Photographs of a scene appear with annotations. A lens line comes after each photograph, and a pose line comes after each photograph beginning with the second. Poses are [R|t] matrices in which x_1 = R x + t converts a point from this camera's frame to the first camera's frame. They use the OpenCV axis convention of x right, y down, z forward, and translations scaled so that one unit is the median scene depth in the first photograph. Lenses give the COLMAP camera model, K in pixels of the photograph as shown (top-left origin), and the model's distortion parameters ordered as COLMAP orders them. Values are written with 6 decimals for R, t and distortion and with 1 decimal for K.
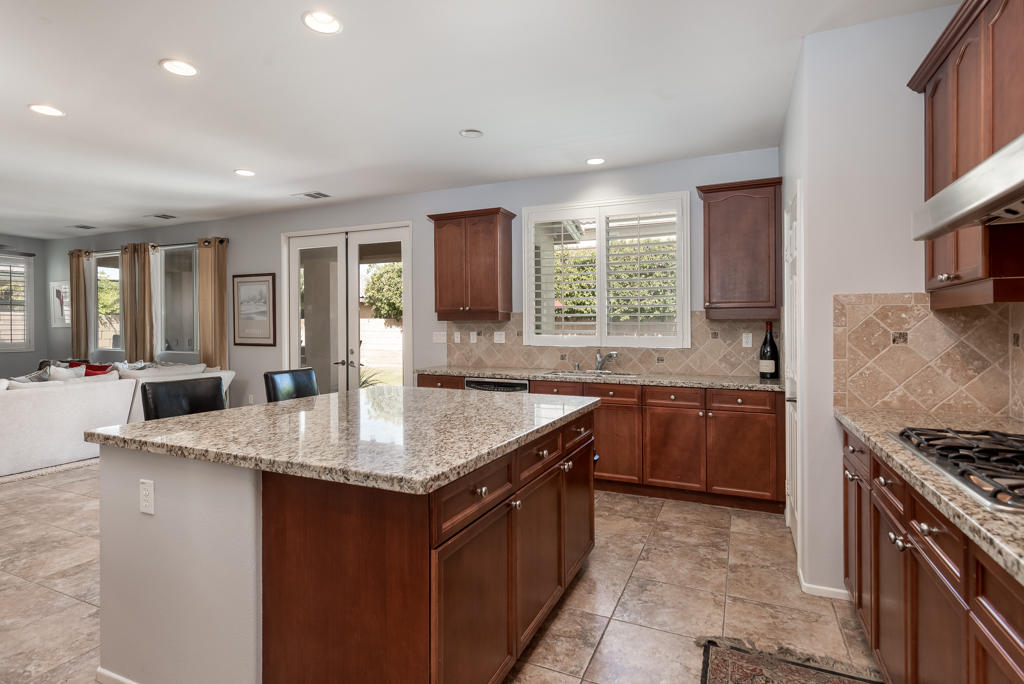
lens RADIAL K [[520.0, 0, 483.5], [0, 520.0, 335.8], [0, 0, 1]] dist [-0.000519, -0.000253]
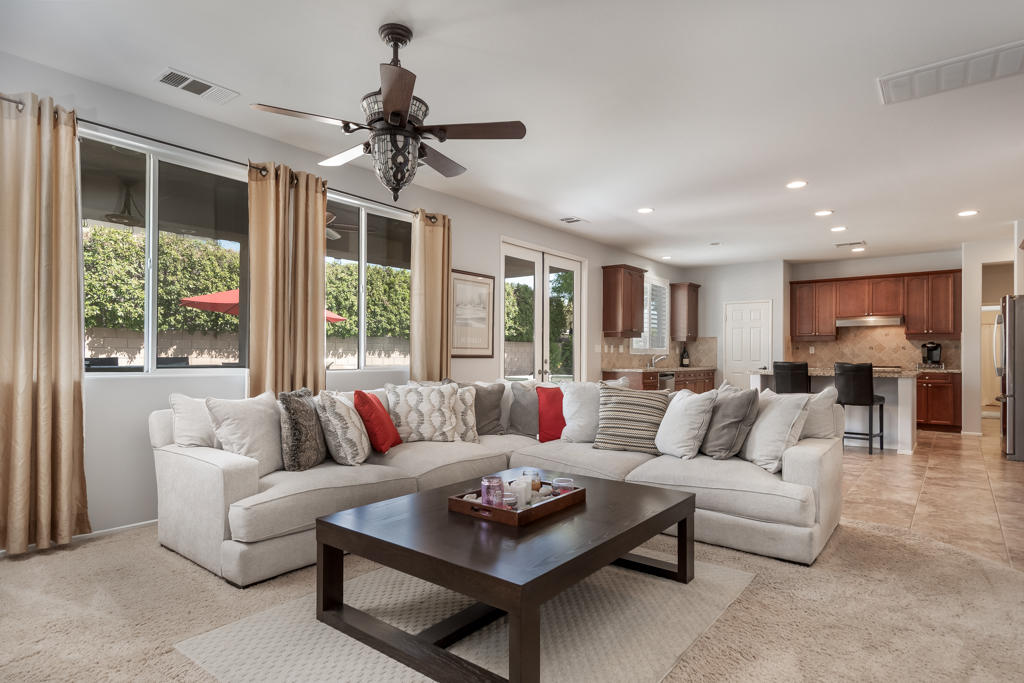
lens RADIAL K [[572.7, 0, 487.3], [0, 572.7, 353.3], [0, 0, 1]] dist [-0.001971, -0.001166]
pose [[0.240490, 0.002597, 0.970648, -1.784156], [0.007440, 0.999962, -0.004519, 0.021706], [-0.970623, 0.008308, 0.240461, 1.008554]]
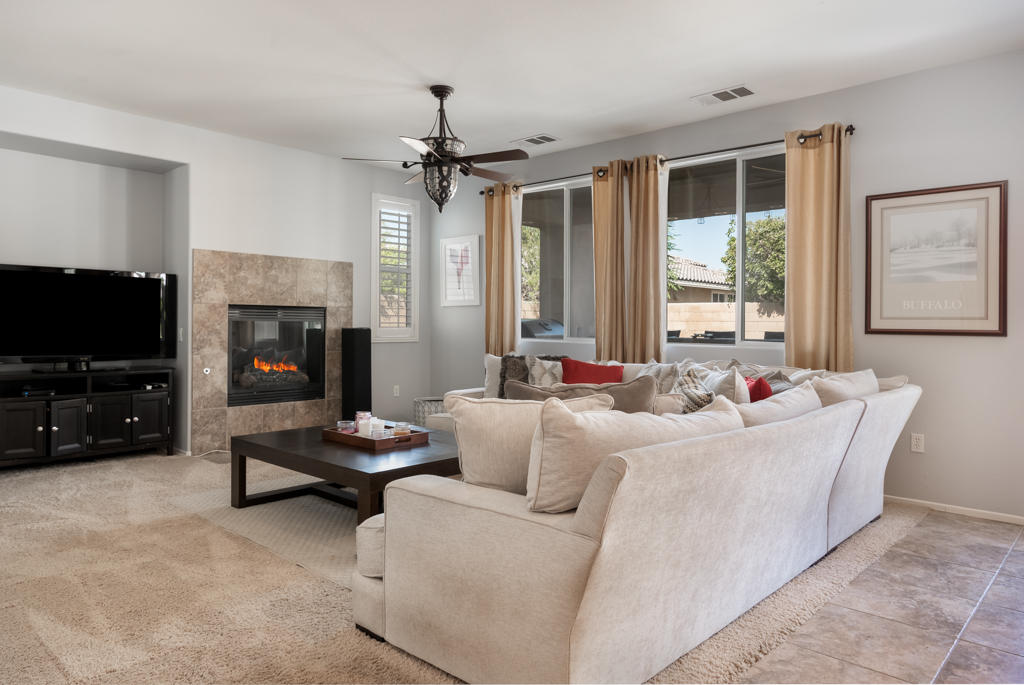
lens RADIAL K [[646.2, 0, 512.0], [0, 646.2, 342.5], [0, 0, 1]] dist [0.005113, 0.000796]
pose [[0.953760, 0.014373, -0.300225, -0.853181], [-0.009950, 0.999818, 0.016256, 0.028327], [0.300405, -0.012517, 0.953730, 0.387796]]
